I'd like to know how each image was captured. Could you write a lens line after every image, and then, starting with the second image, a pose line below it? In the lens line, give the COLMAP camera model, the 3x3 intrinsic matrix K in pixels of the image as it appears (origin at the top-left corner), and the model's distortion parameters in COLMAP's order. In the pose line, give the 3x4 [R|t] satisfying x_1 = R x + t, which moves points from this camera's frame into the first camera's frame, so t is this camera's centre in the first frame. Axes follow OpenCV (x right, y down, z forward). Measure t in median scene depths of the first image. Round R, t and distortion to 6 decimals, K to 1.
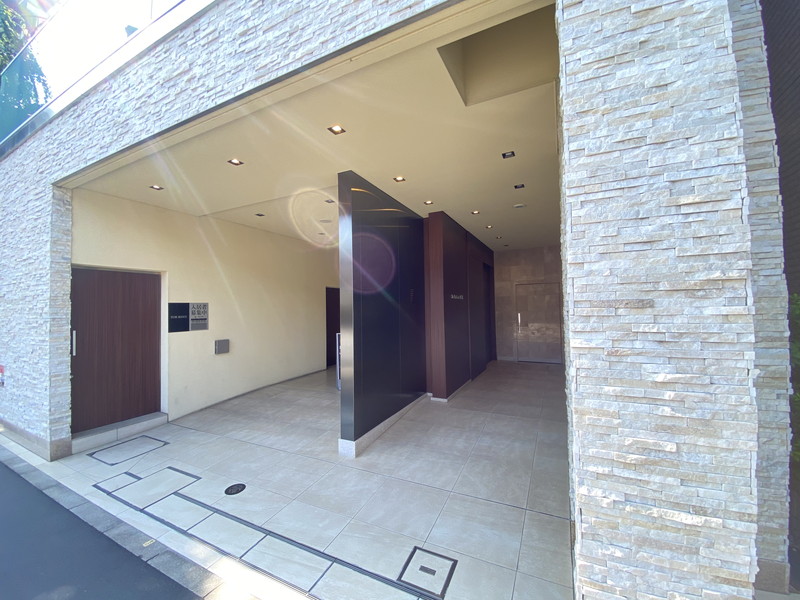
lens RADIAL K [[322.3, 0, 399.5], [0, 322.3, 297.3], [0, 0, 1]] dist [-0.000192, -0.012607]
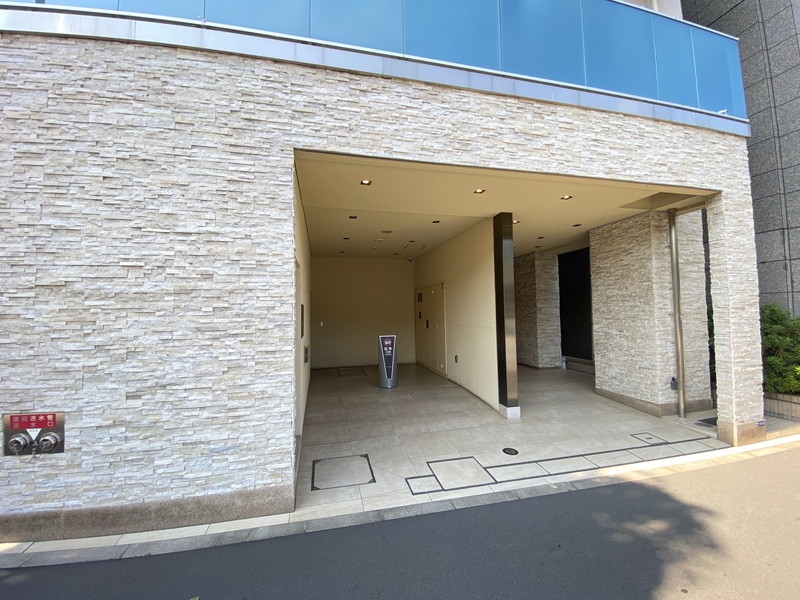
lens RADIAL K [[322.3, 0, 399.5], [0, 322.3, 297.3], [0, 0, 1]] dist [-0.000192, -0.012607]
pose [[0.776901, 0.038264, 0.628459, -1.681518], [-0.023199, 0.999213, -0.032159, 0.038096], [-0.629196, 0.010405, 0.777177, 0.278079]]
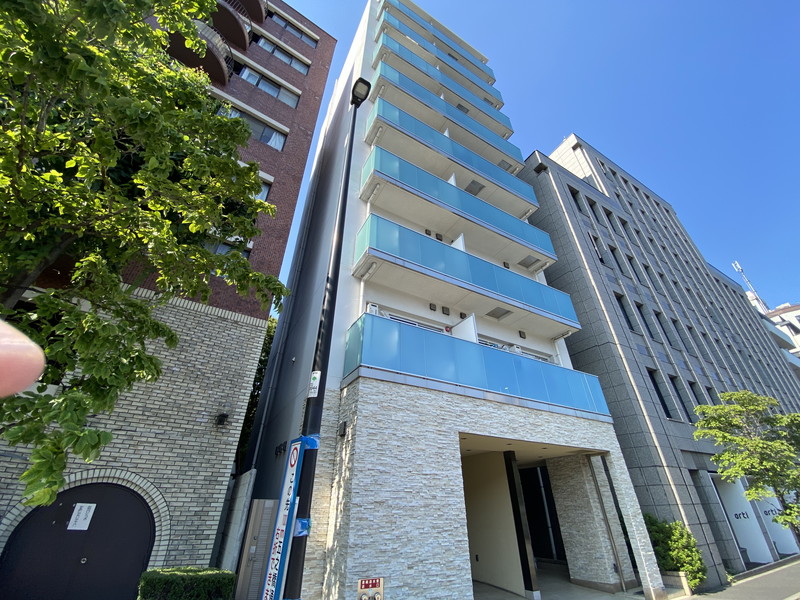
lens RADIAL K [[322.3, 0, 399.5], [0, 322.3, 297.3], [0, 0, 1]] dist [-0.000192, -0.012607]
pose [[0.567791, 0.475119, 0.672217, -3.561782], [-0.042139, 0.832323, -0.552687, 0.040131], [-0.822093, 0.285484, 0.492606, 0.193604]]
